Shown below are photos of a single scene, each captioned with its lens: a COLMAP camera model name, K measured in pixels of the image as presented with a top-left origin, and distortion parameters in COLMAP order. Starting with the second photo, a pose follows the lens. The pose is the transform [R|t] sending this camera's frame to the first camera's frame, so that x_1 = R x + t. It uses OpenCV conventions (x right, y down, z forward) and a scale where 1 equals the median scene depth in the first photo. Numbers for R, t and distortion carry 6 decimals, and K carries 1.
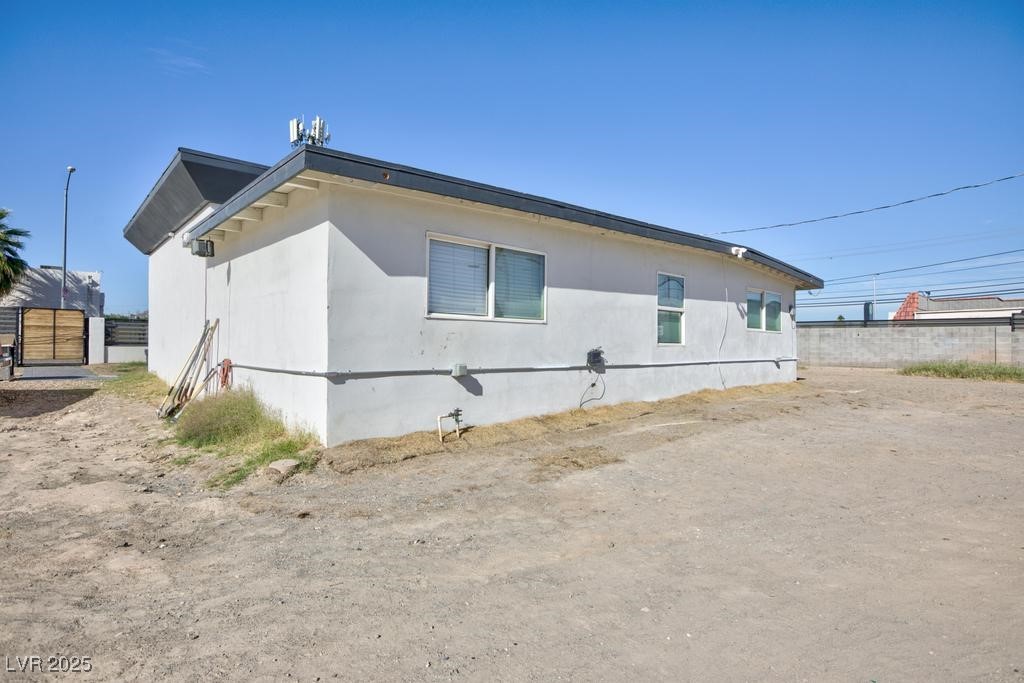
lens RADIAL K [[557.2, 0, 510.6], [0, 557.2, 340.2], [0, 0, 1]] dist [0.001754, 0.000353]
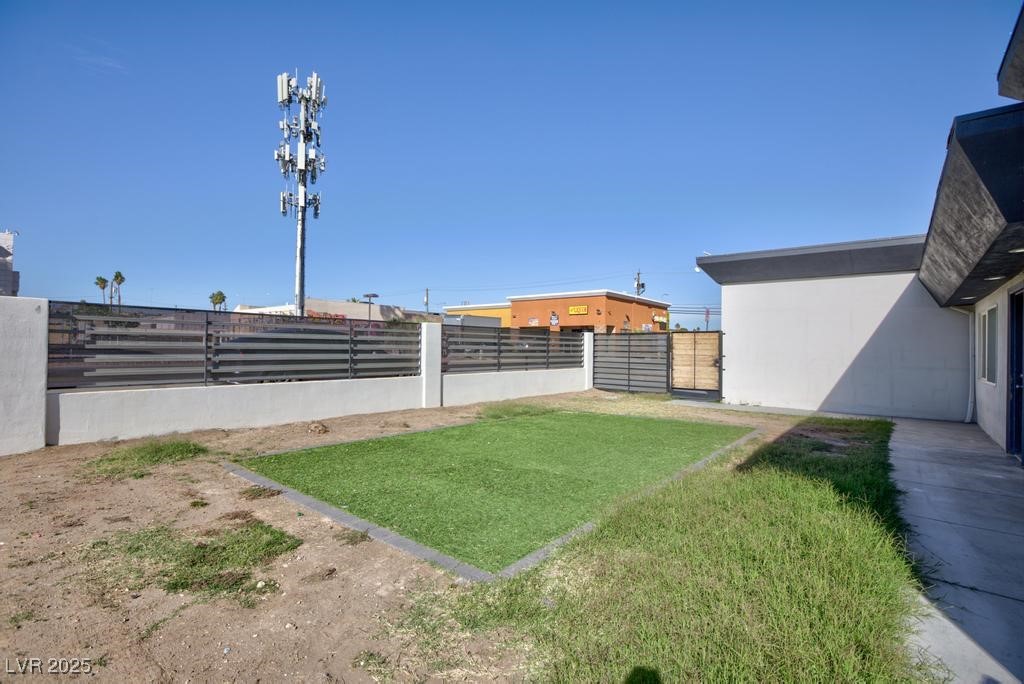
lens RADIAL K [[473.1, 0, 509.0], [0, 473.1, 346.3], [0, 0, 1]] dist [0.001460, -0.000041]
pose [[0.984150, 0.007511, 0.177180, -0.181745], [-0.010716, 0.999796, 0.017139, -0.007125], [-0.177015, -0.018766, 0.984029, 0.242510]]
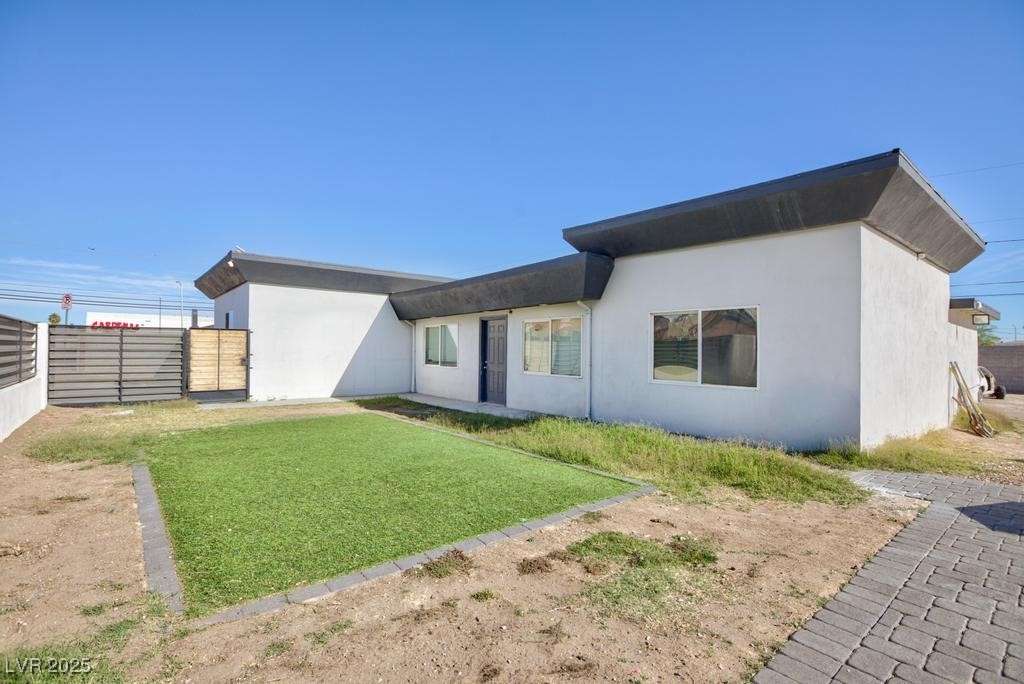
lens RADIAL K [[473.1, 0, 506.8], [0, 473.1, 344.5], [0, 0, 1]] dist [0.001460, -0.000041]
pose [[0.020074, 0.003215, 0.999793, -0.285568], [-0.028259, 0.999597, -0.002647, -0.007414], [-0.999399, -0.028200, 0.020157, 0.338229]]
